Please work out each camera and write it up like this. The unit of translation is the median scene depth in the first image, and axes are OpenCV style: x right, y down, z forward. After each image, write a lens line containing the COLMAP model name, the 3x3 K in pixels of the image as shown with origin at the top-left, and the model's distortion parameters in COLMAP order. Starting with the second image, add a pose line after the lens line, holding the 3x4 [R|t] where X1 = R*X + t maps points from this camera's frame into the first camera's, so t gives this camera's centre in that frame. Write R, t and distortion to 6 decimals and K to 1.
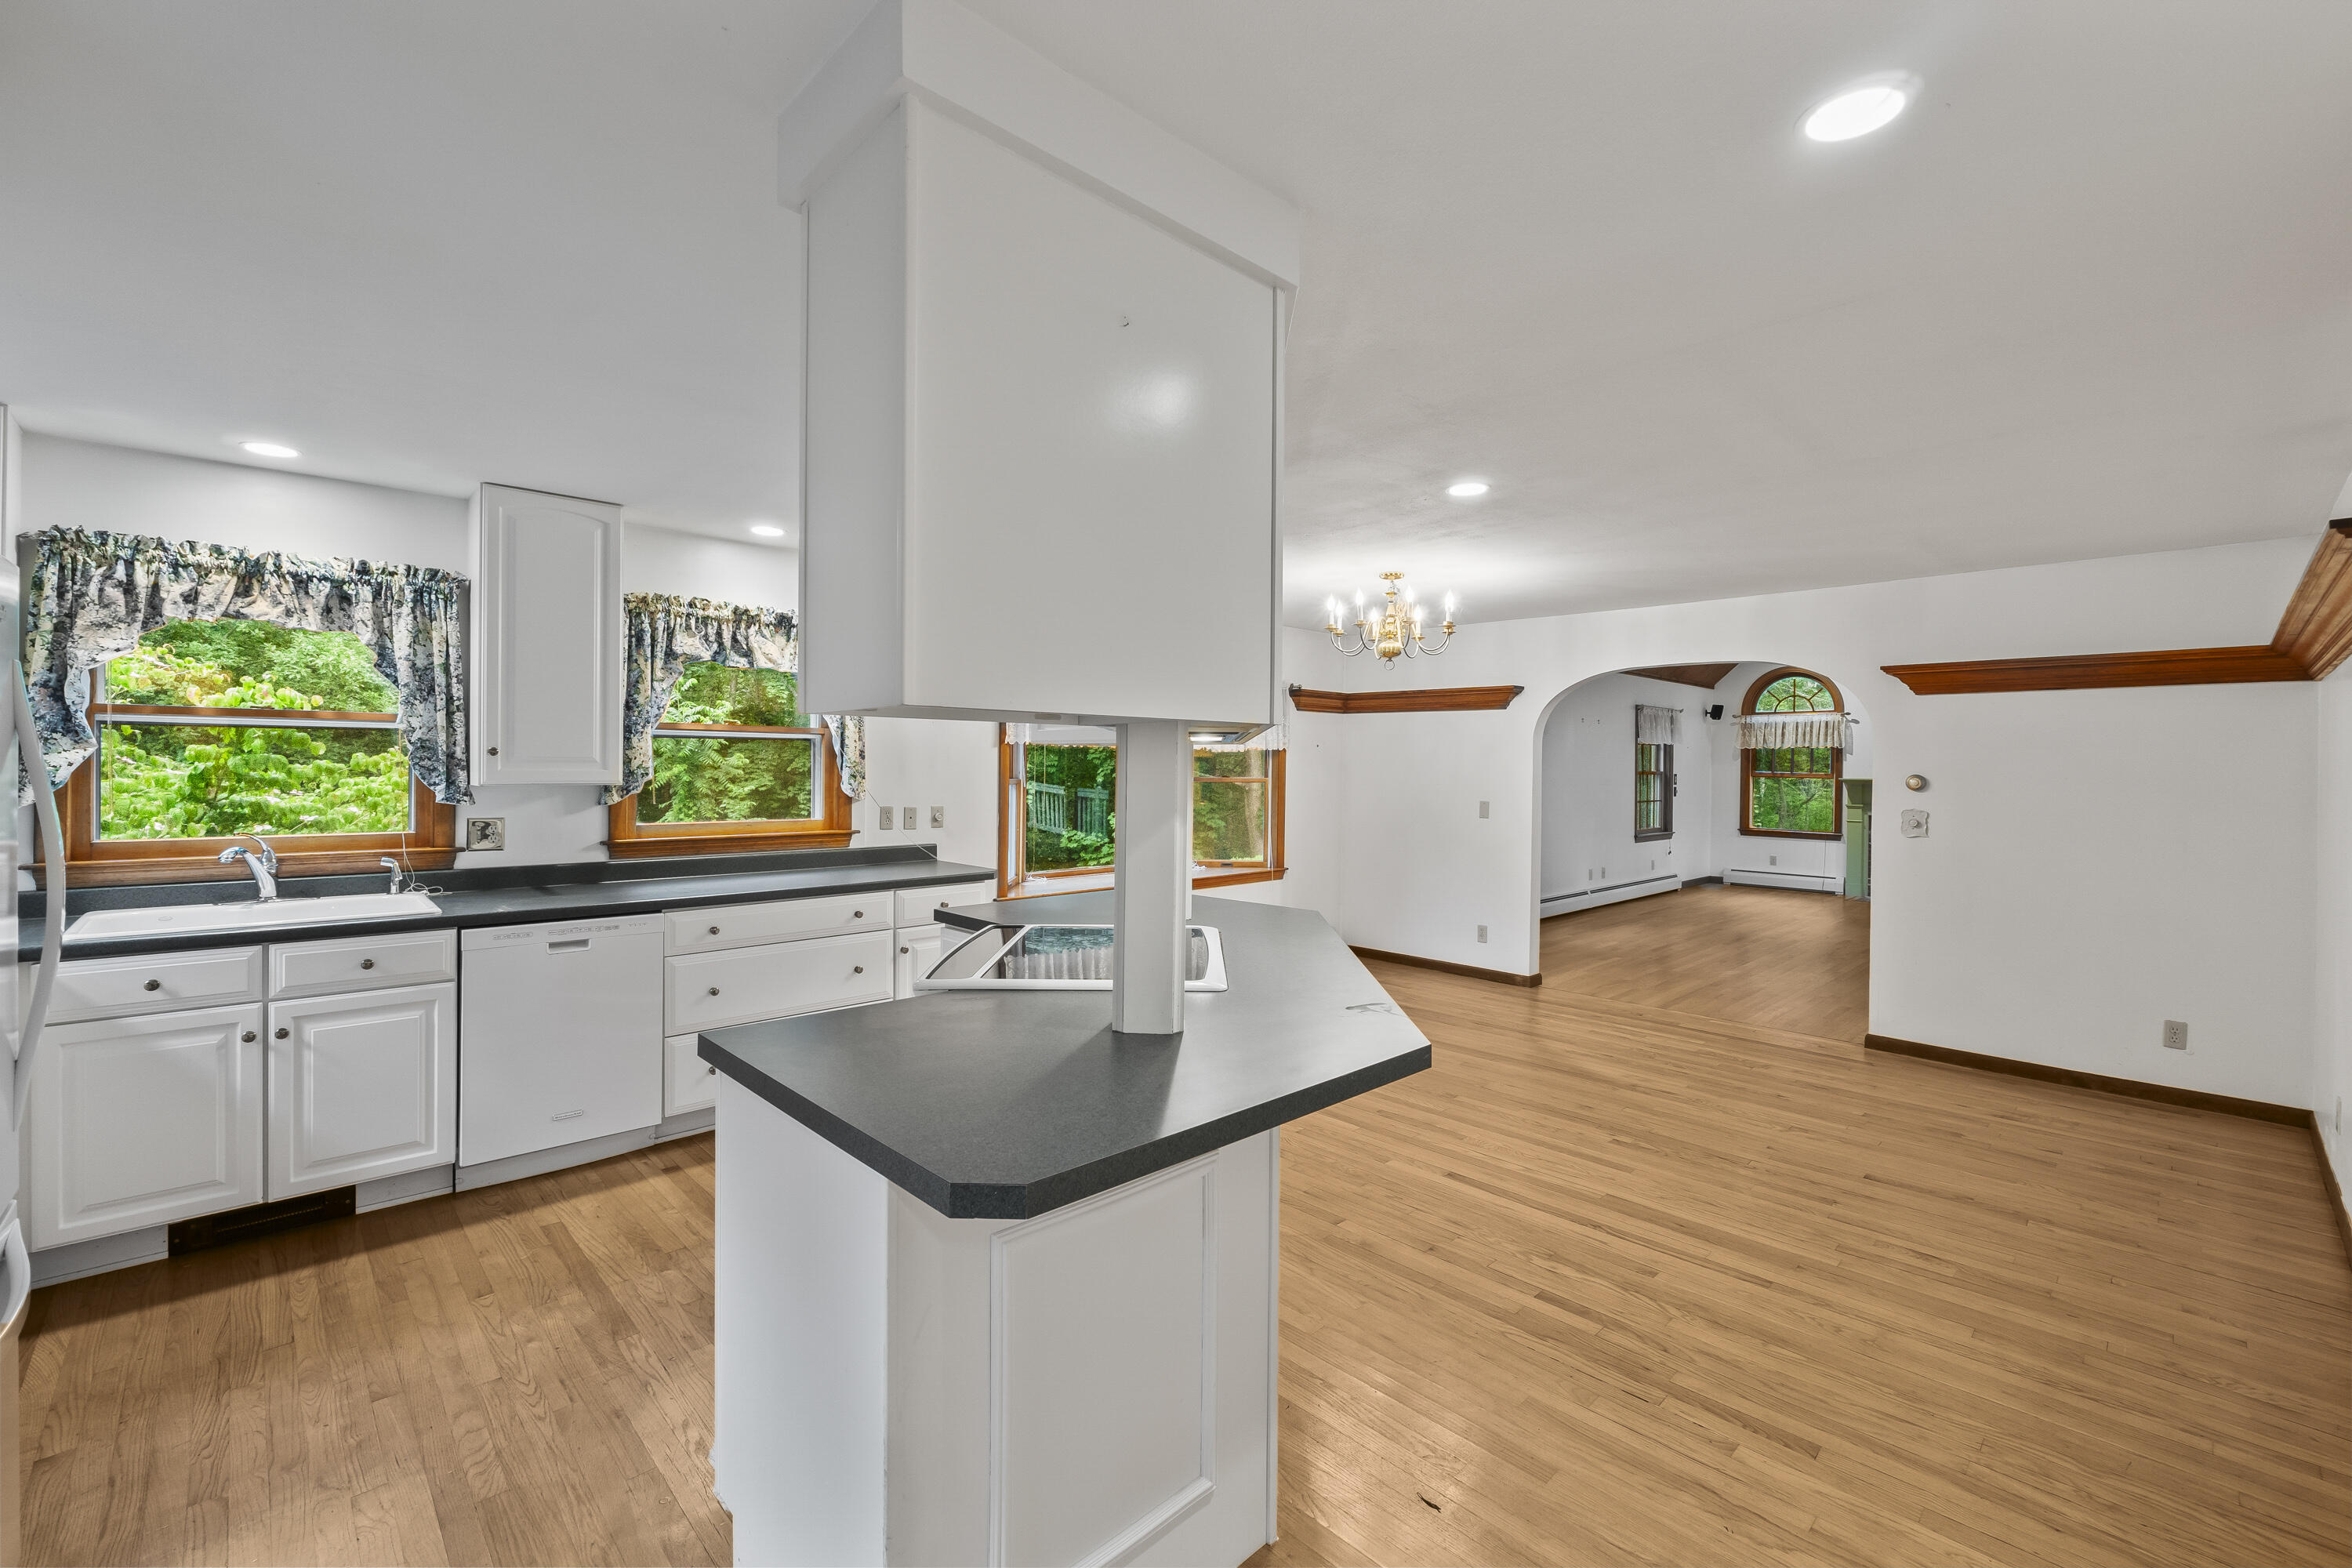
lens RADIAL K [[978.1, 0, 1170.2], [0, 978.1, 772.9], [0, 0, 1]] dist [-0.004485, 0.000087]
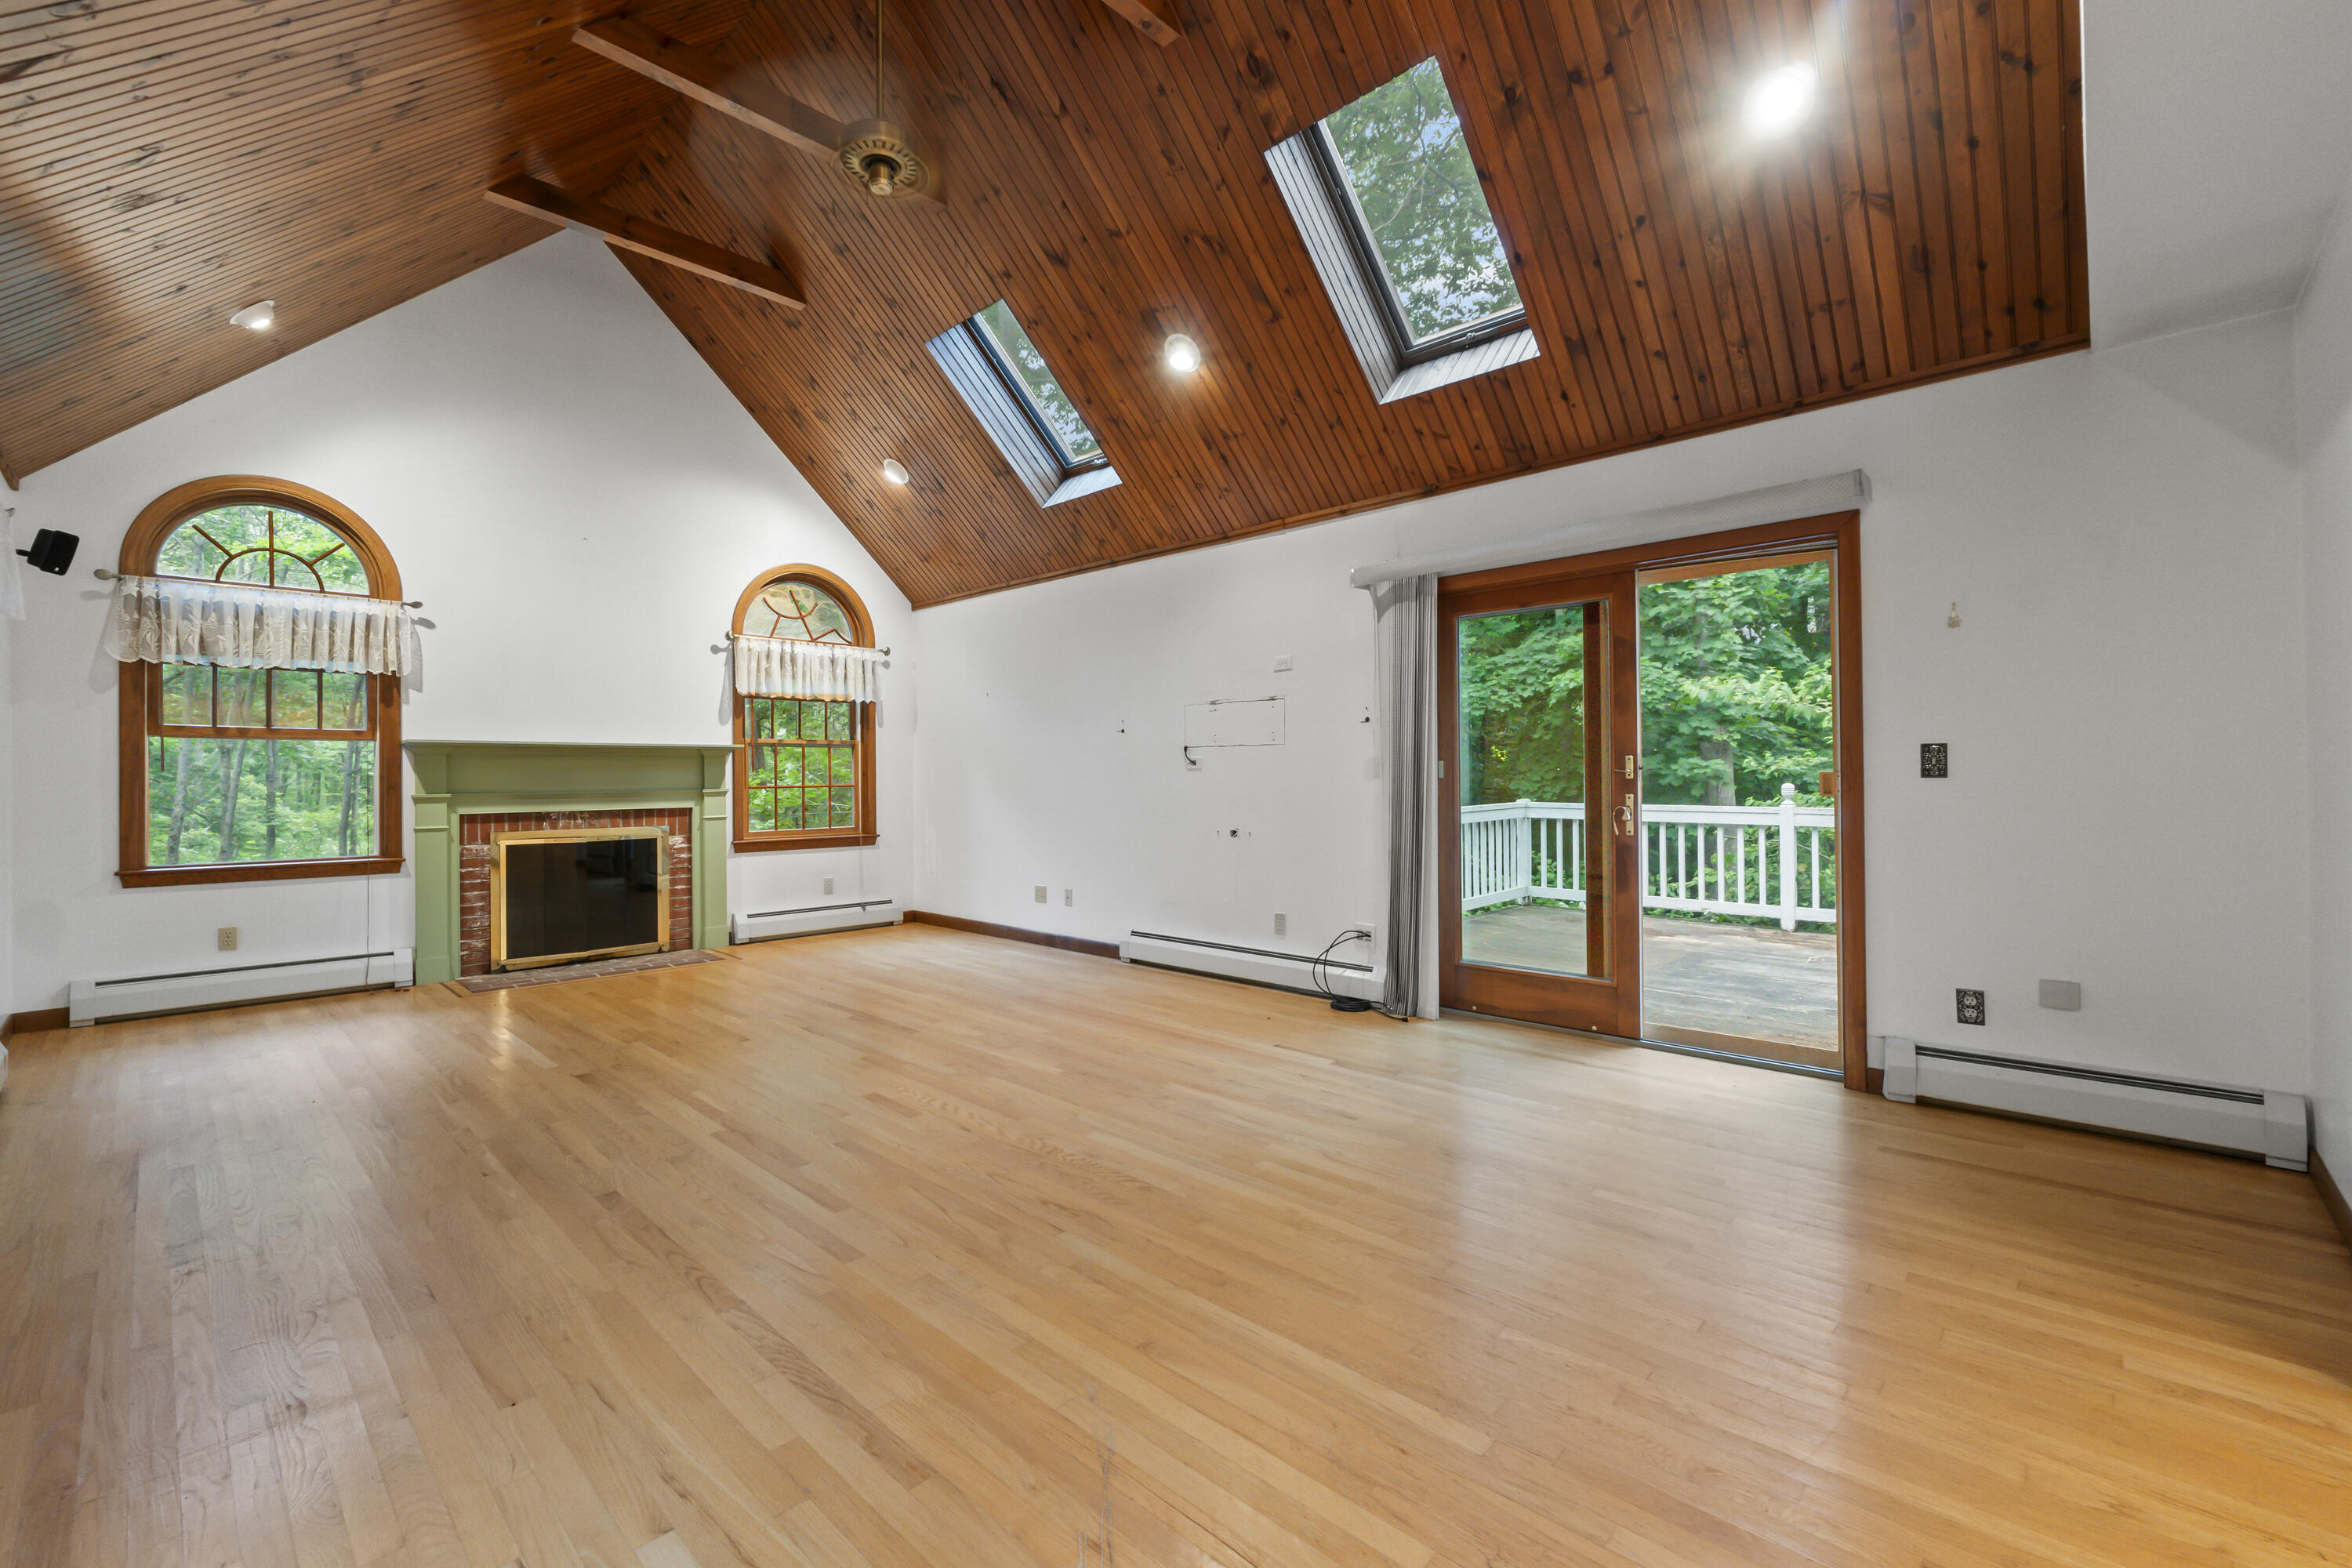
lens RADIAL K [[978.1, 0, 1173.8], [0, 978.1, 772.6], [0, 0, 1]] dist [-0.004485, 0.000087]
pose [[-0.053877, -0.008819, 0.998509, 0.451487], [0.014463, 0.999849, 0.009611, 0.051330], [-0.998443, 0.014959, -0.053741, 1.502035]]
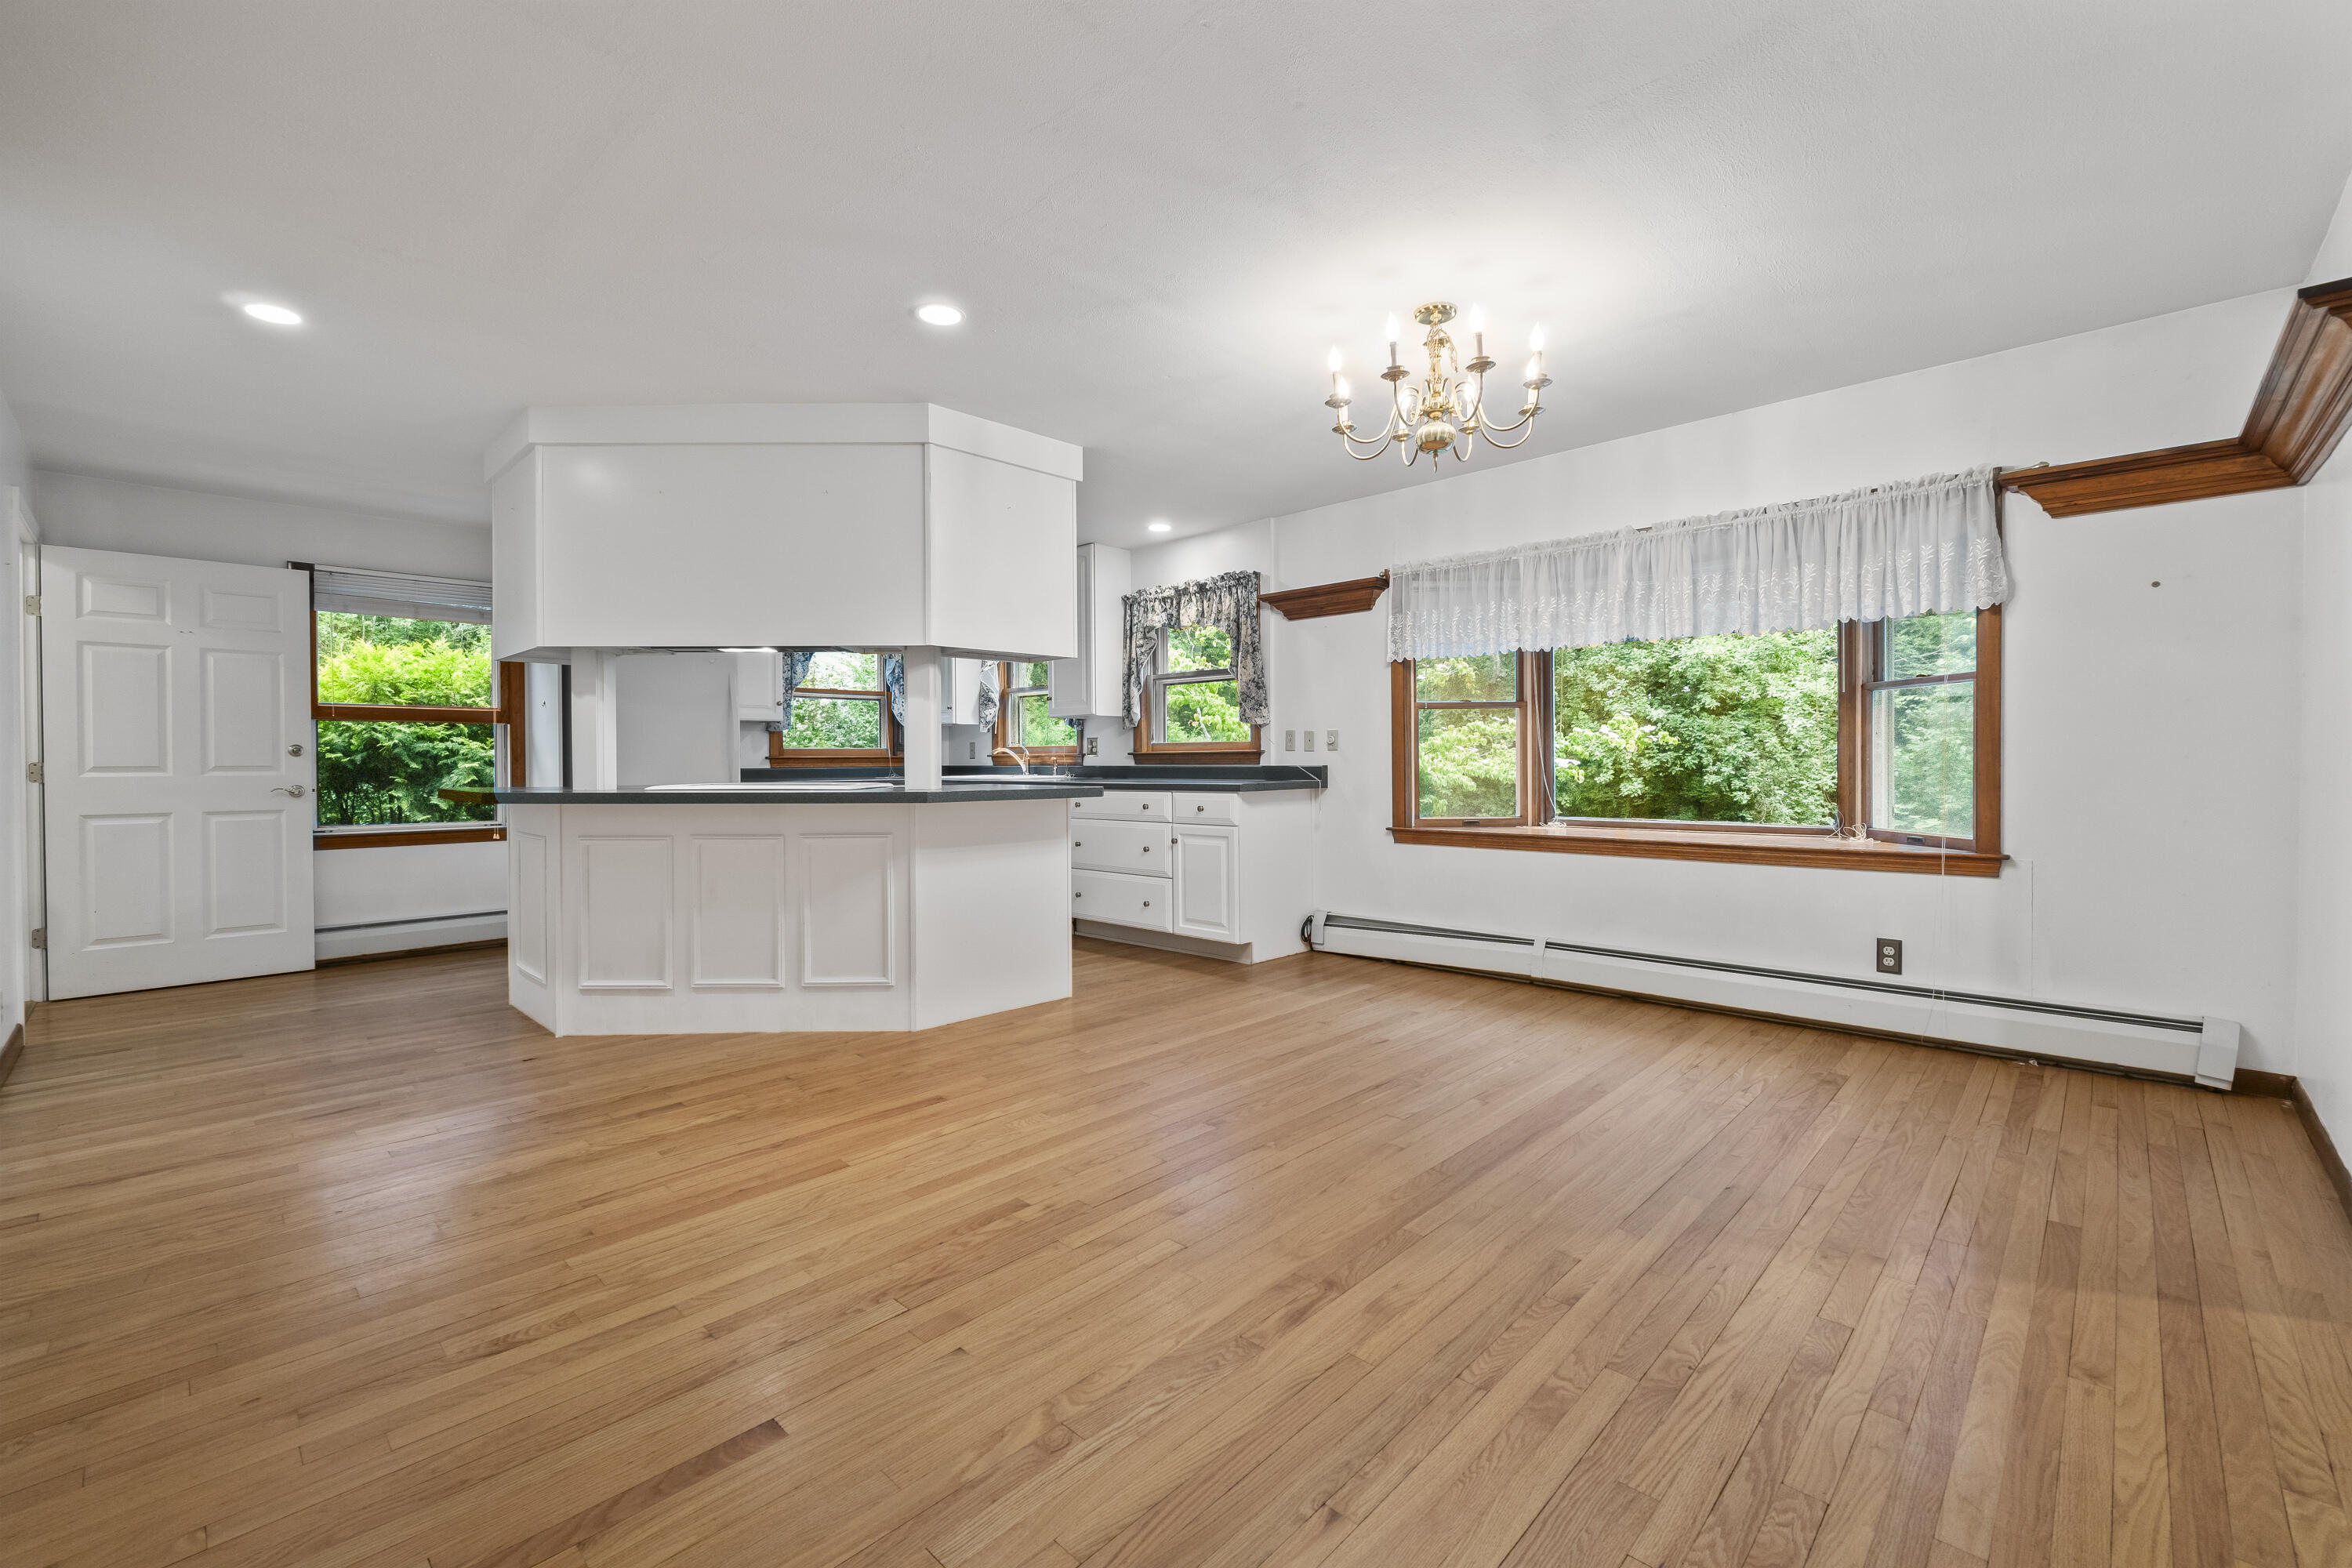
lens RADIAL K [[978.1, 0, 1178.7], [0, 978.1, 783.8], [0, 0, 1]] dist [-0.004485, 0.000087]
pose [[0.041567, 0.017091, -0.998990, 0.819704], [0.000608, 0.999853, 0.017131, 0.075592], [0.999136, -0.001320, 0.041551, 0.819215]]
